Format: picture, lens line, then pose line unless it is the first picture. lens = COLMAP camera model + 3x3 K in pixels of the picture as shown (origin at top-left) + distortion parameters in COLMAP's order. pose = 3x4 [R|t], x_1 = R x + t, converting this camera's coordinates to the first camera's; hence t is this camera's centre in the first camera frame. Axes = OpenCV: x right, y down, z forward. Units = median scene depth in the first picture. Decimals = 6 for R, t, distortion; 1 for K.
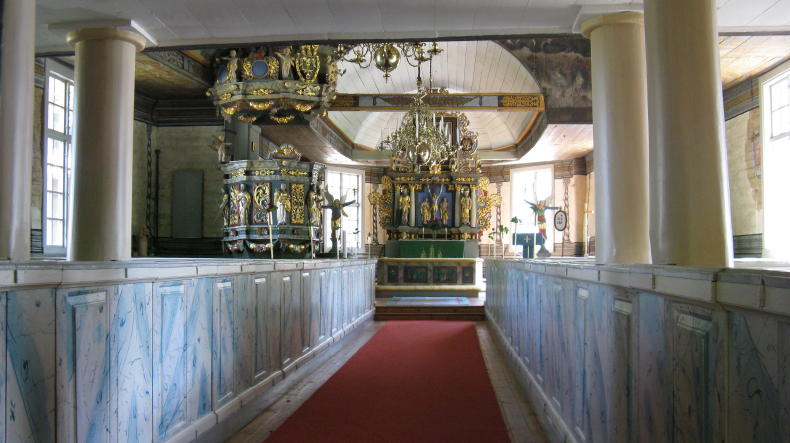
lens RADIAL K [[761.8, 0, 395.0], [0, 761.8, 221.5], [0, 0, 1]] dist [-0.204433, 0.252096]
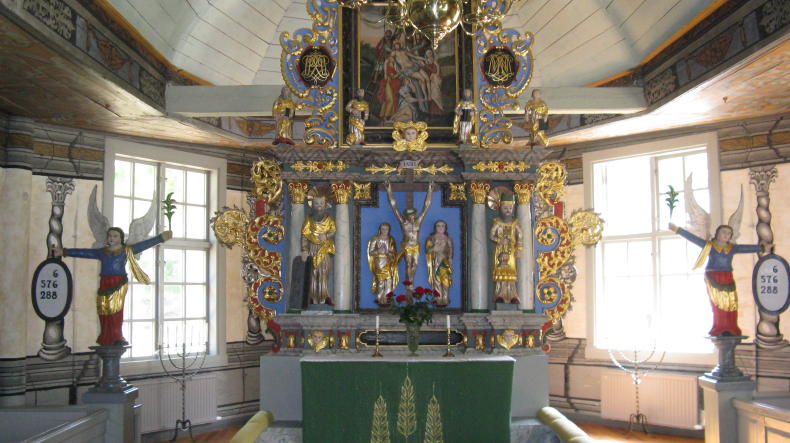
lens RADIAL K [[761.8, 0, 395.0], [0, 761.8, 221.5], [0, 0, 1]] dist [-0.204433, 0.252096]
pose [[0.996658, -0.008433, 0.081253, 0.027048], [0.012428, 0.998732, -0.048791, -0.022553], [-0.080738, 0.049638, 0.995499, 0.968542]]
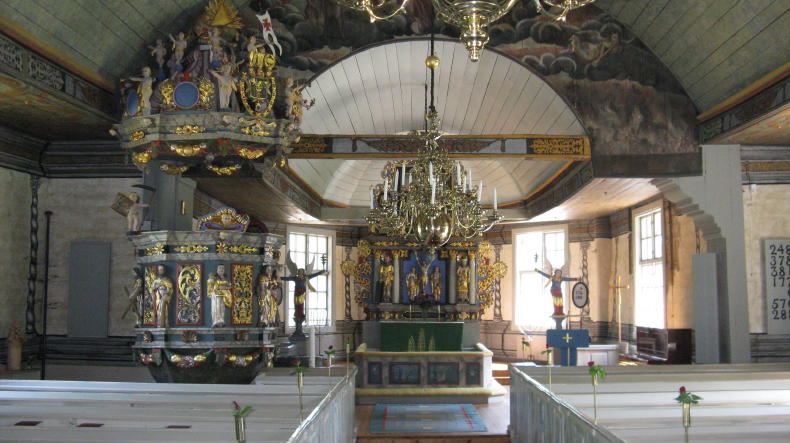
lens RADIAL K [[761.8, 0, 395.0], [0, 761.8, 221.5], [0, 0, 1]] dist [-0.204433, 0.252096]
pose [[0.998992, 0.001631, 0.044853, -0.020605], [0.001154, 0.998075, -0.062005, -0.042901], [-0.044868, 0.061995, 0.997067, 0.291432]]
